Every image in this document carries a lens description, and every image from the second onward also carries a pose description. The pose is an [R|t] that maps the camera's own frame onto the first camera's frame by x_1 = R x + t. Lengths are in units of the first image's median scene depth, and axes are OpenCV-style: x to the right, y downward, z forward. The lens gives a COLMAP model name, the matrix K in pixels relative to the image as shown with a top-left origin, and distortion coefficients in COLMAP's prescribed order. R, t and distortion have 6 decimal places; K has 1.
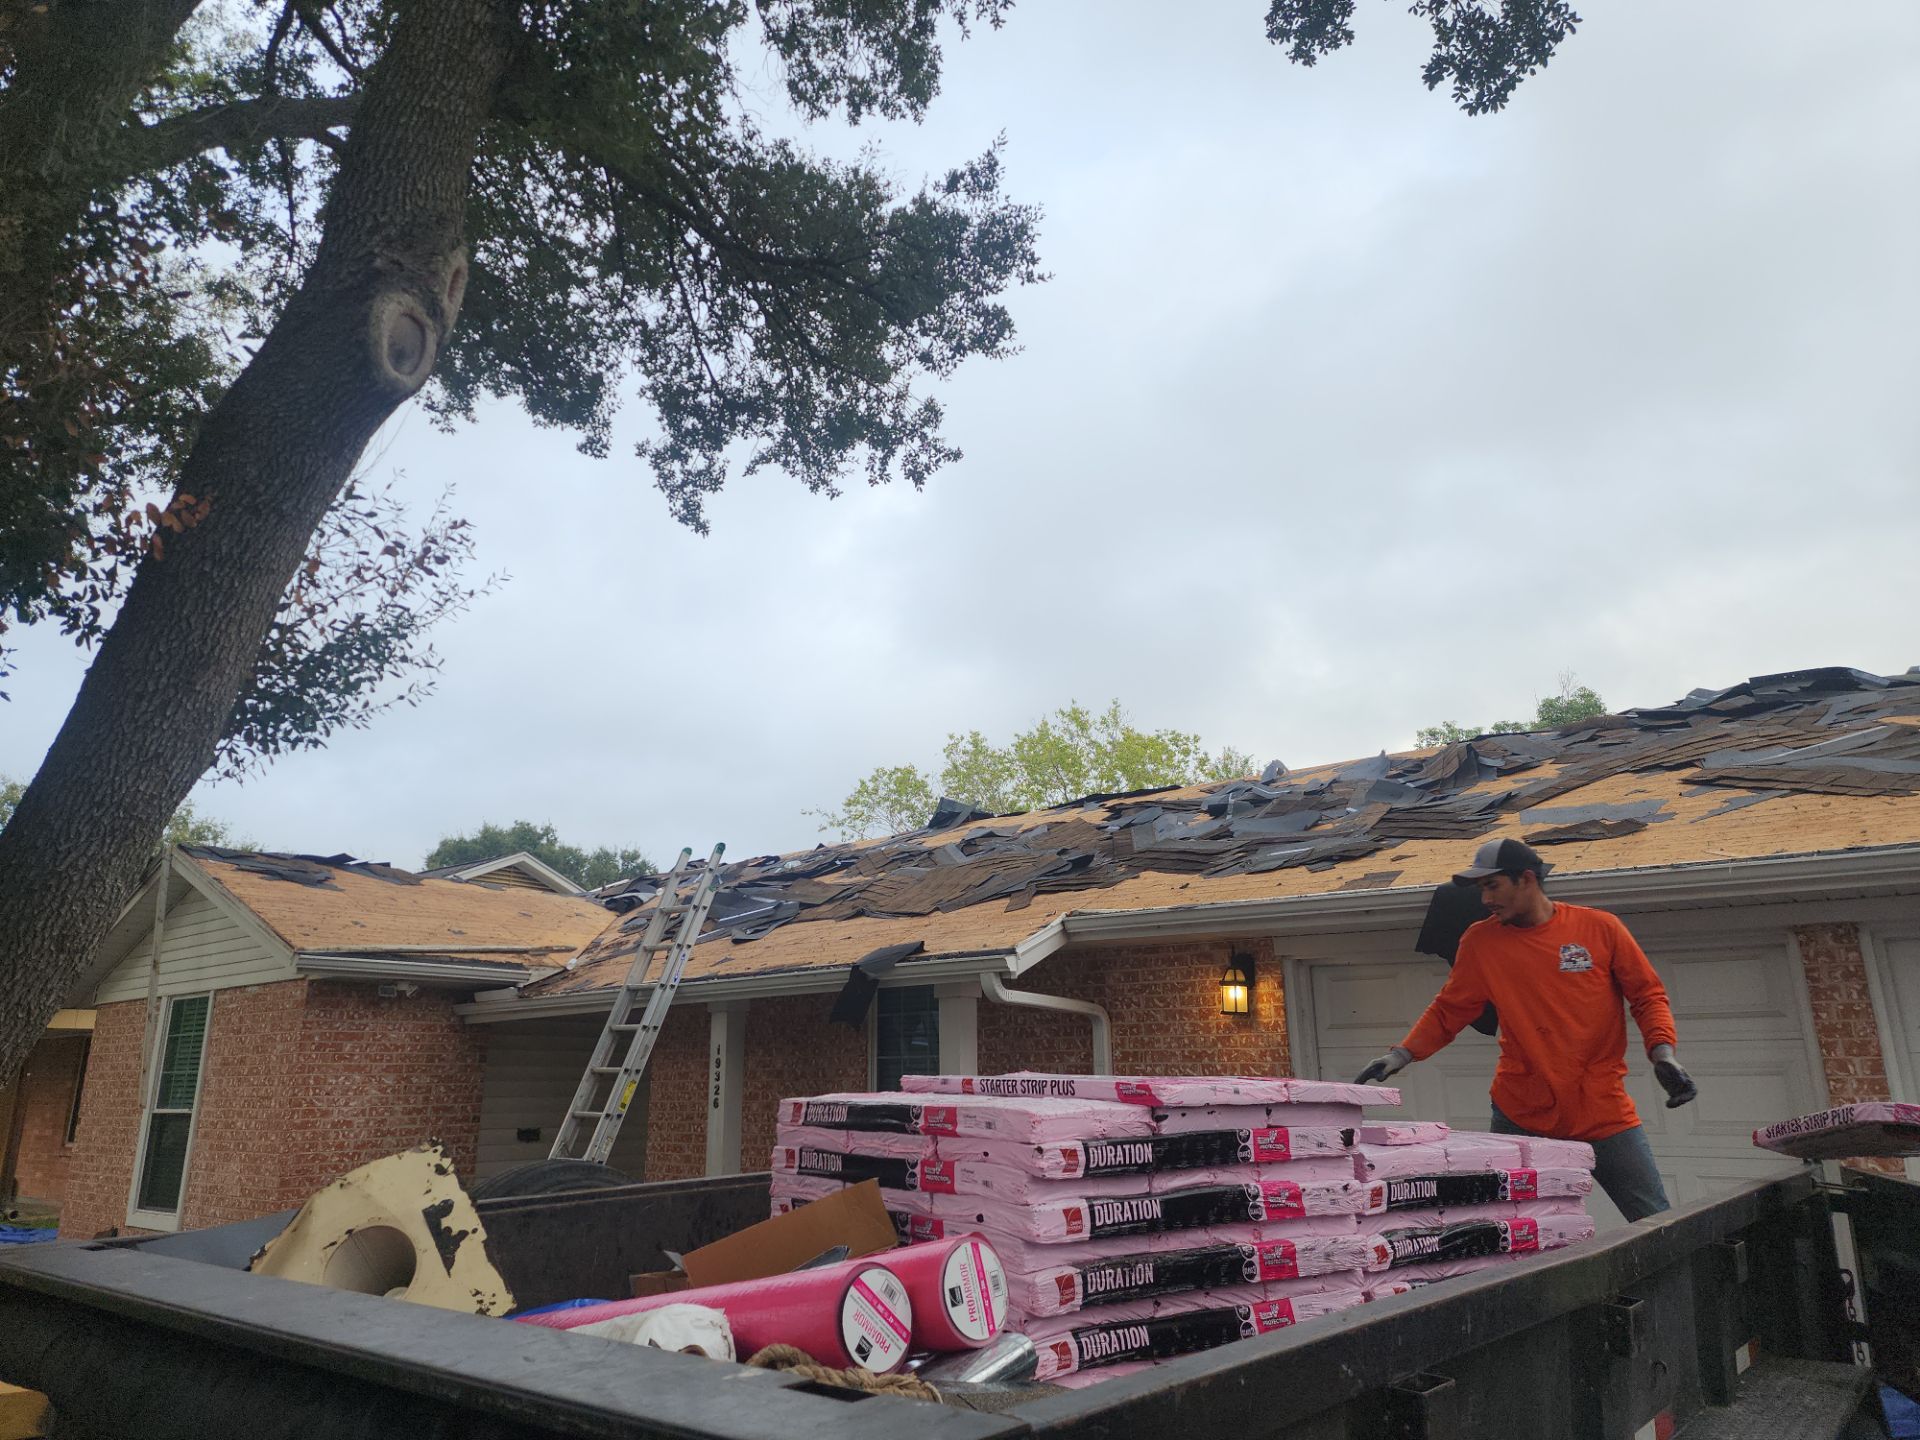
lens RADIAL K [[1273.1, 0, 955.7], [0, 1273.1, 727.1], [0, 0, 1]] dist [0.095564, -0.070871]
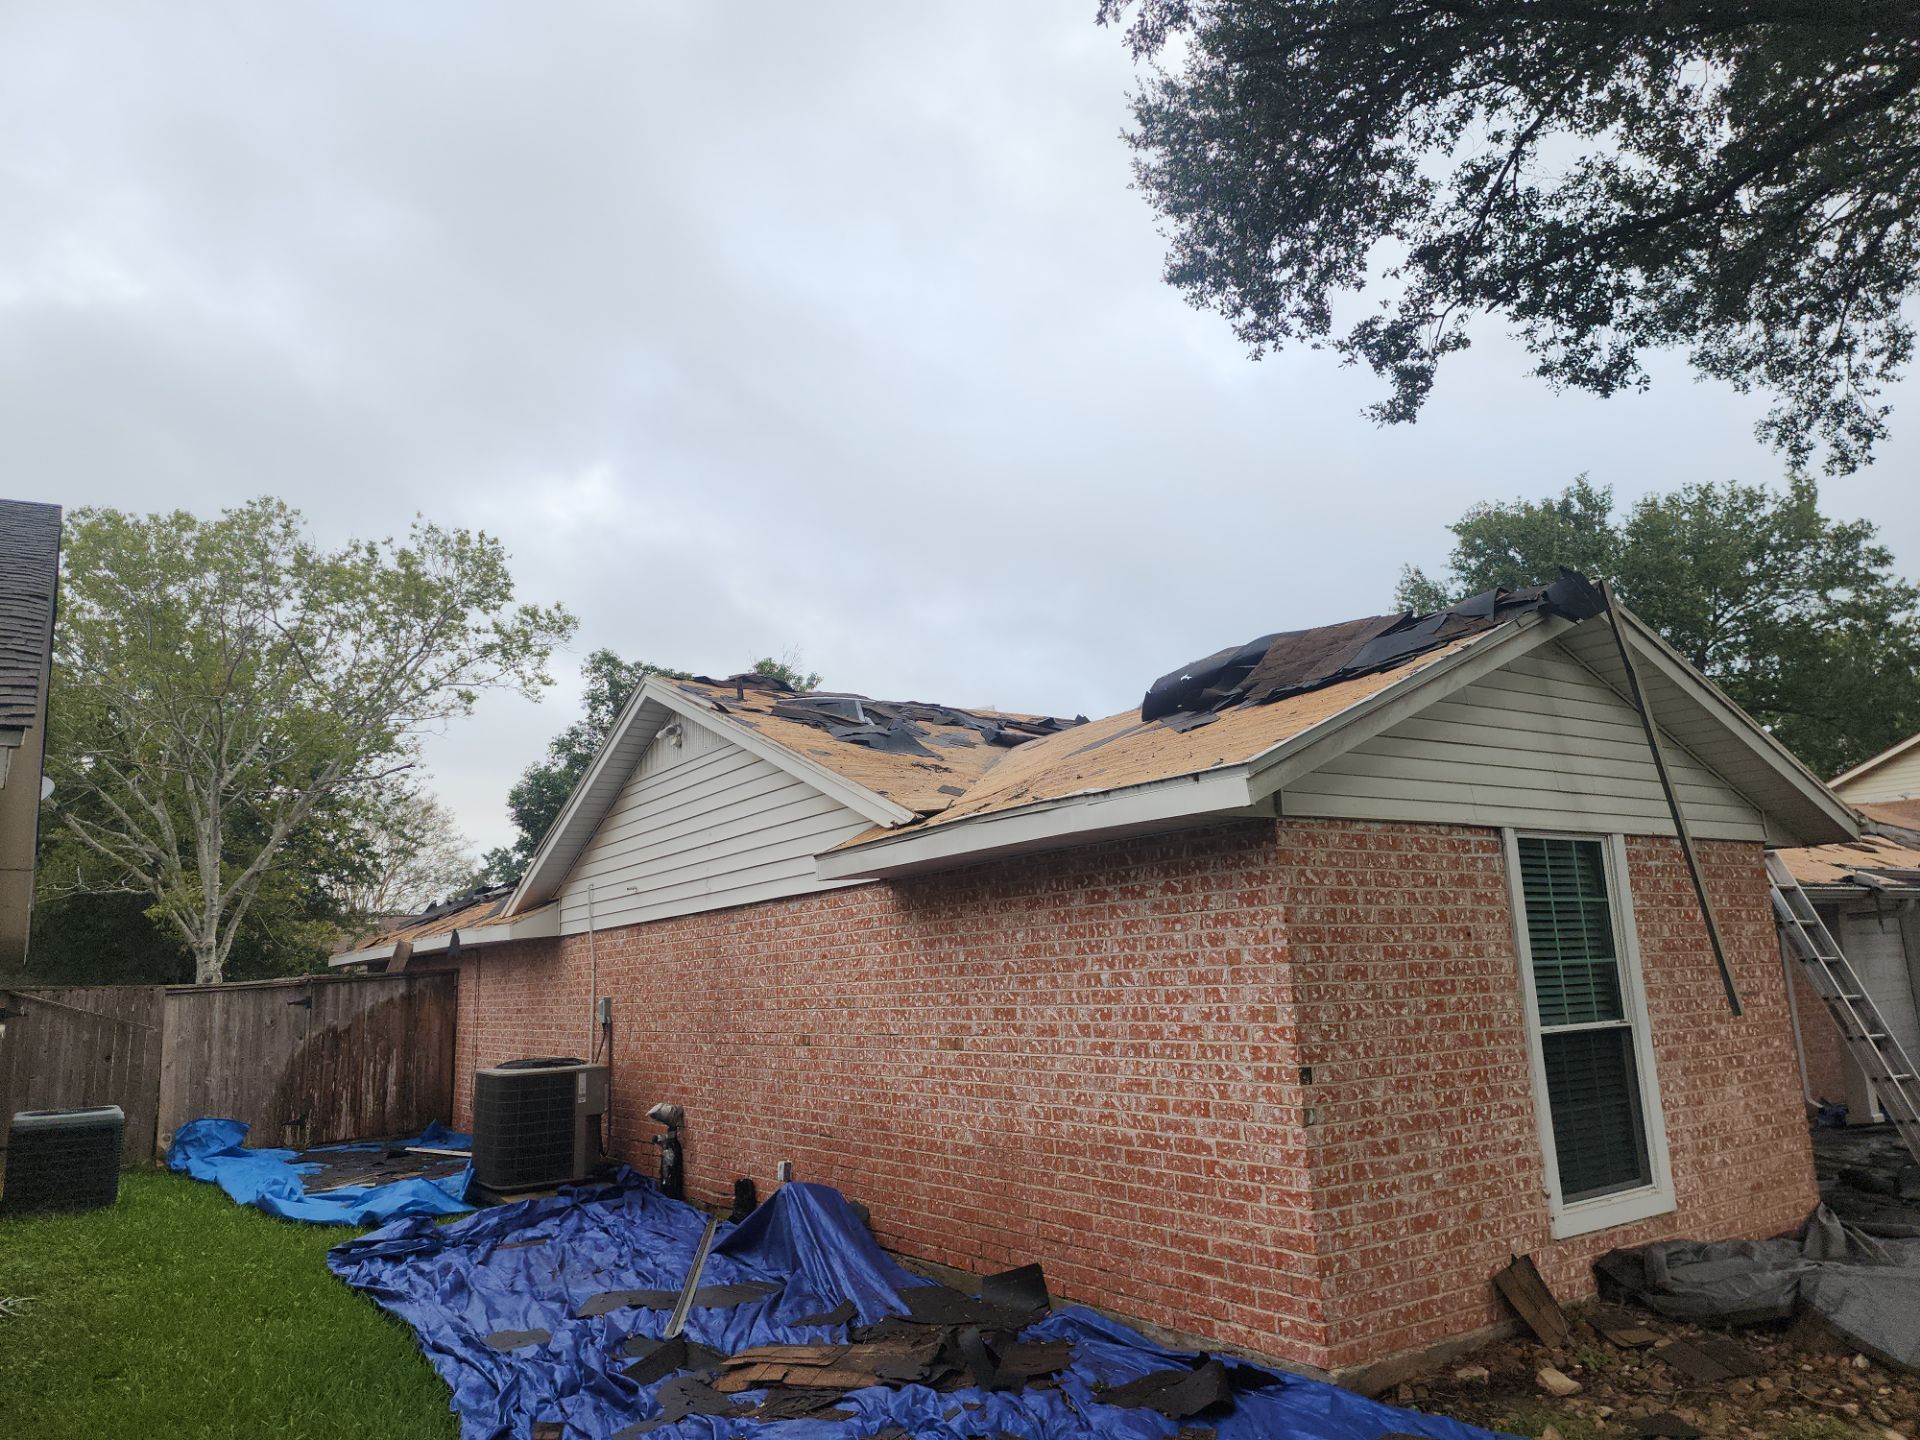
lens RADIAL K [[1273.1, 0, 955.7], [0, 1273.1, 727.1], [0, 0, 1]] dist [0.095564, -0.070871]
pose [[0.261174, 0.168803, 0.950417, -1.346444], [-0.226137, 0.967891, -0.109765, 0.313151], [-0.938430, -0.186257, 0.290961, 1.205410]]
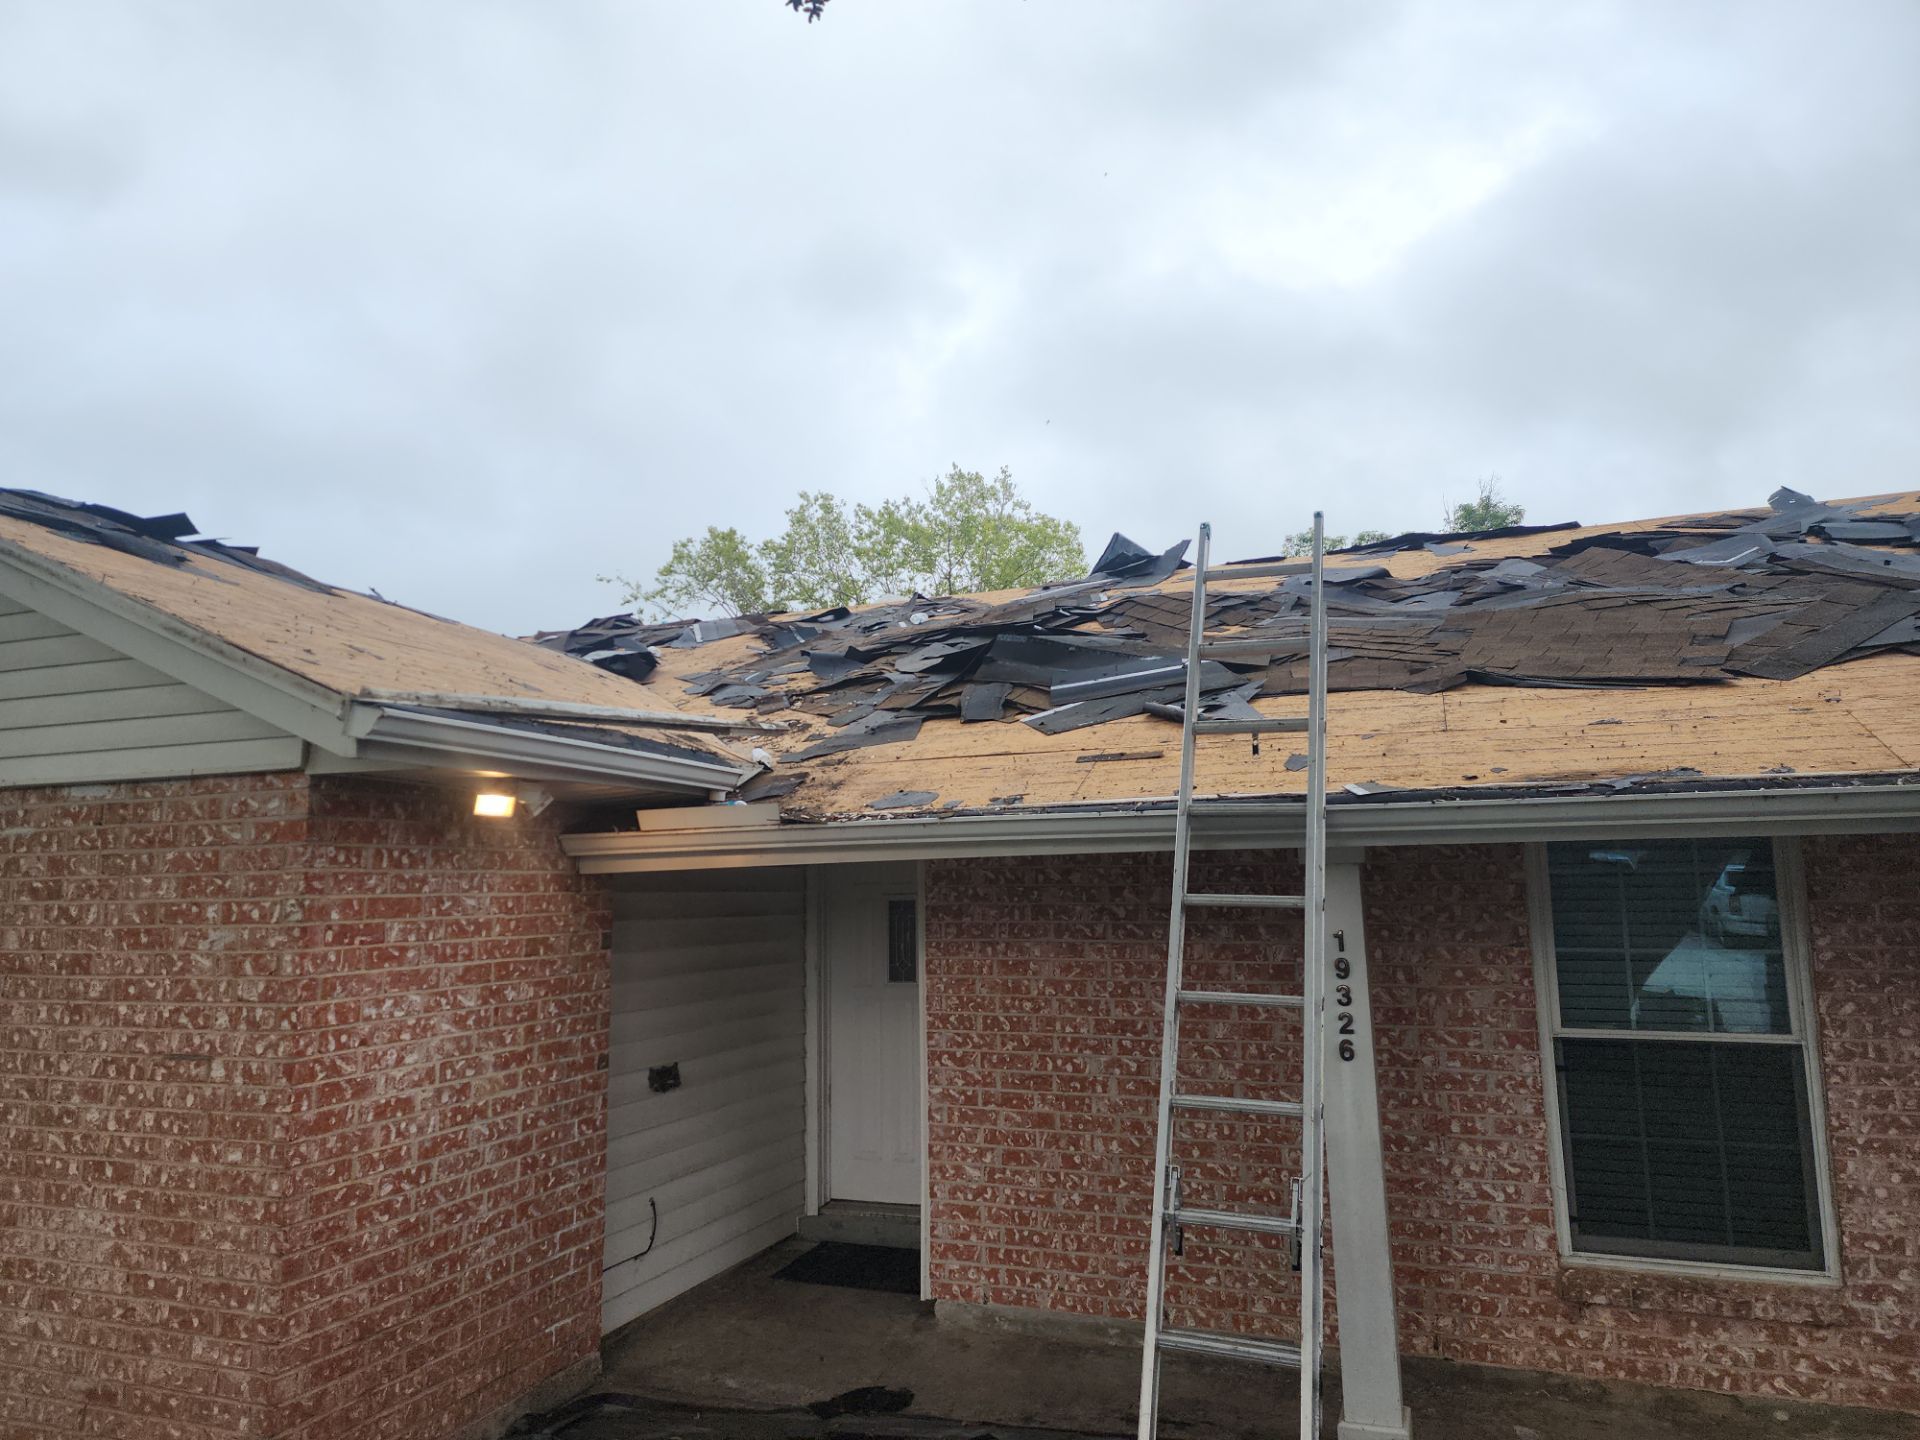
lens RADIAL K [[1273.1, 0, 955.7], [0, 1273.1, 727.1], [0, 0, 1]] dist [0.095564, -0.070871]
pose [[0.946574, 0.031984, 0.320897, -0.425364], [-0.077105, 0.988655, 0.128902, 0.109219], [-0.313134, -0.146758, 0.938301, 0.545333]]
